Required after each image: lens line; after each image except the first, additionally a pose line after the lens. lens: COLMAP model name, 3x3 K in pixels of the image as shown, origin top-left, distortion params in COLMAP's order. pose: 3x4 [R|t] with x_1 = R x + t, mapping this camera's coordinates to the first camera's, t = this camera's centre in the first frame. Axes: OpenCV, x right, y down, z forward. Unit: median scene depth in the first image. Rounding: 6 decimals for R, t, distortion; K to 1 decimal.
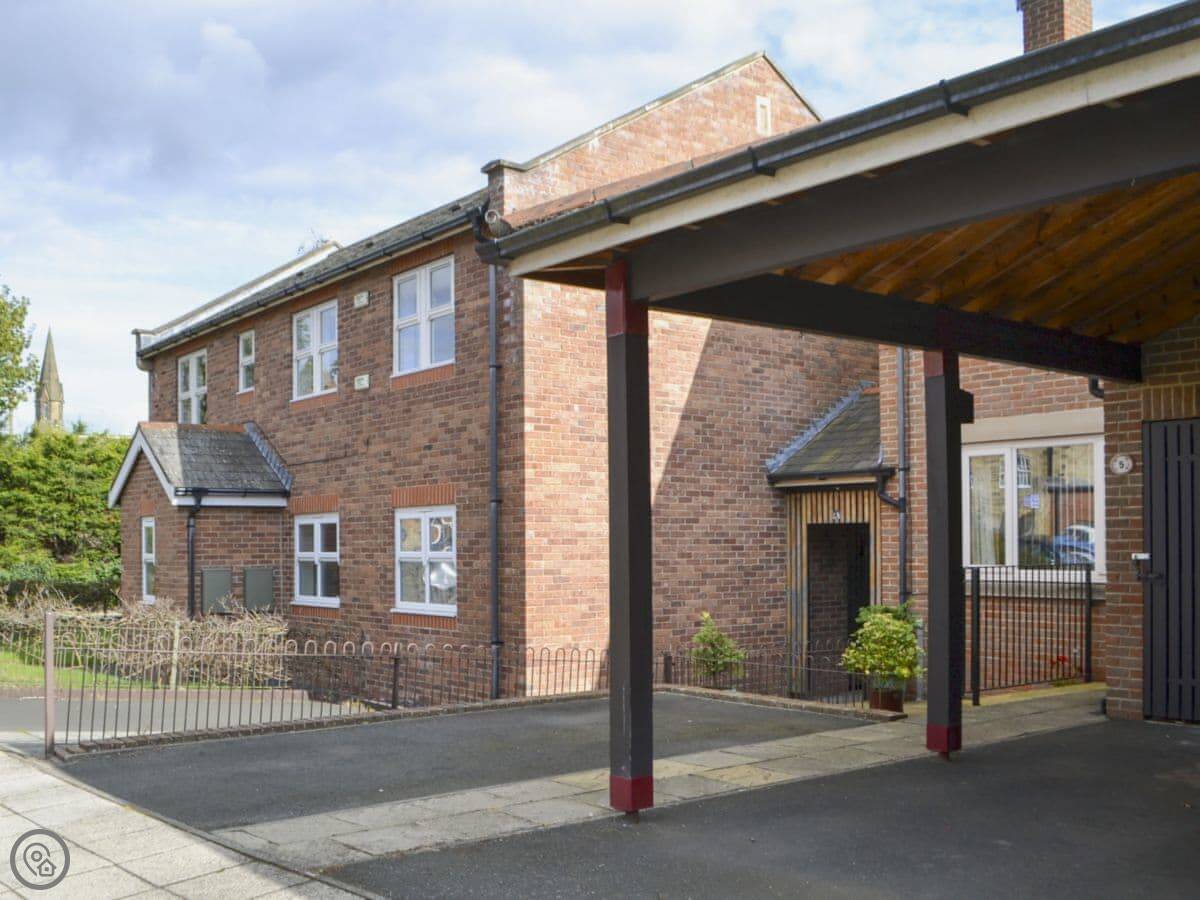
lens RADIAL K [[1099.7, 0, 600.3], [0, 1099.7, 407.1], [0, 0, 1]] dist [0.086430, -0.150756]
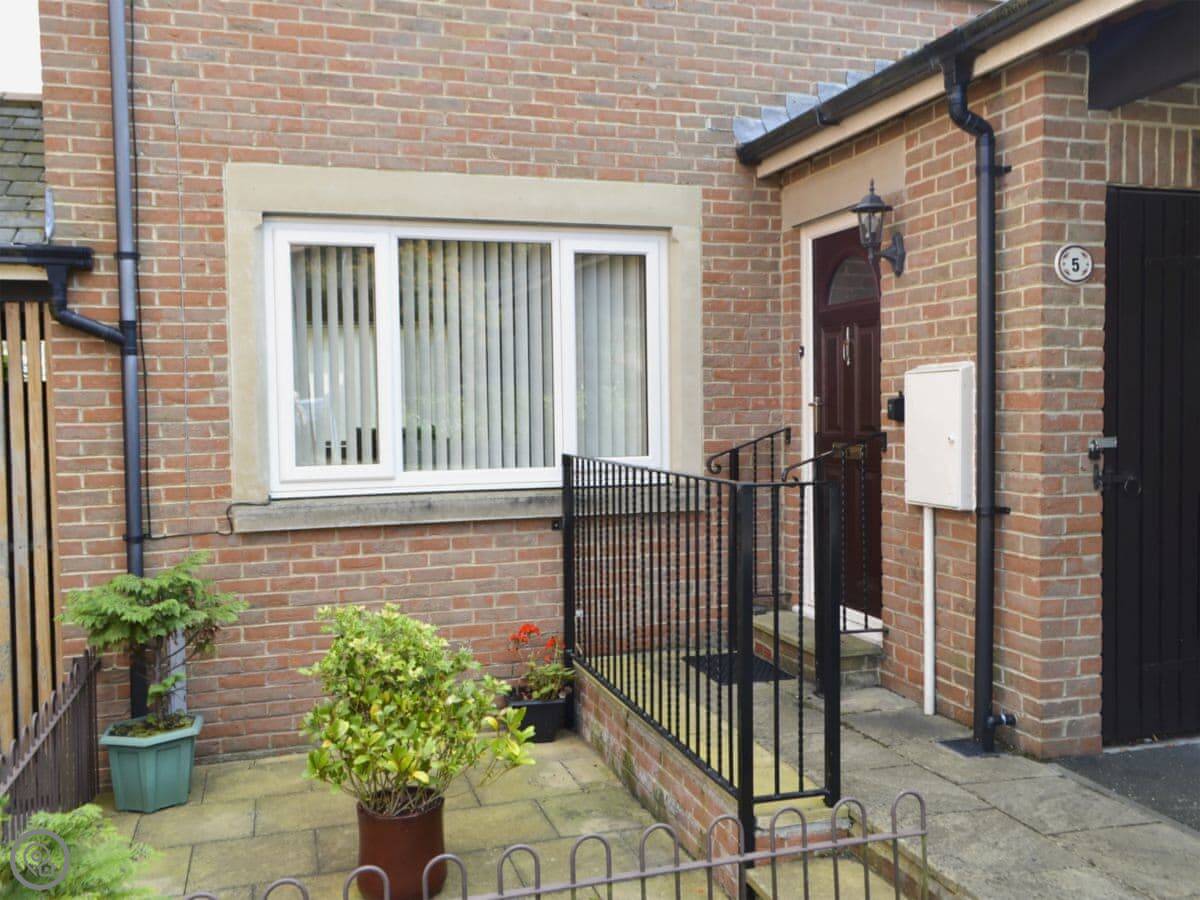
lens RADIAL K [[1099.7, 0, 600.3], [0, 1099.7, 407.1], [0, 0, 1]] dist [0.086430, -0.150756]
pose [[0.390323, -0.009406, 0.920630, -0.064911], [-0.101107, 0.993462, 0.053017, 0.086352], [-0.915109, -0.113776, 0.386821, 0.771831]]
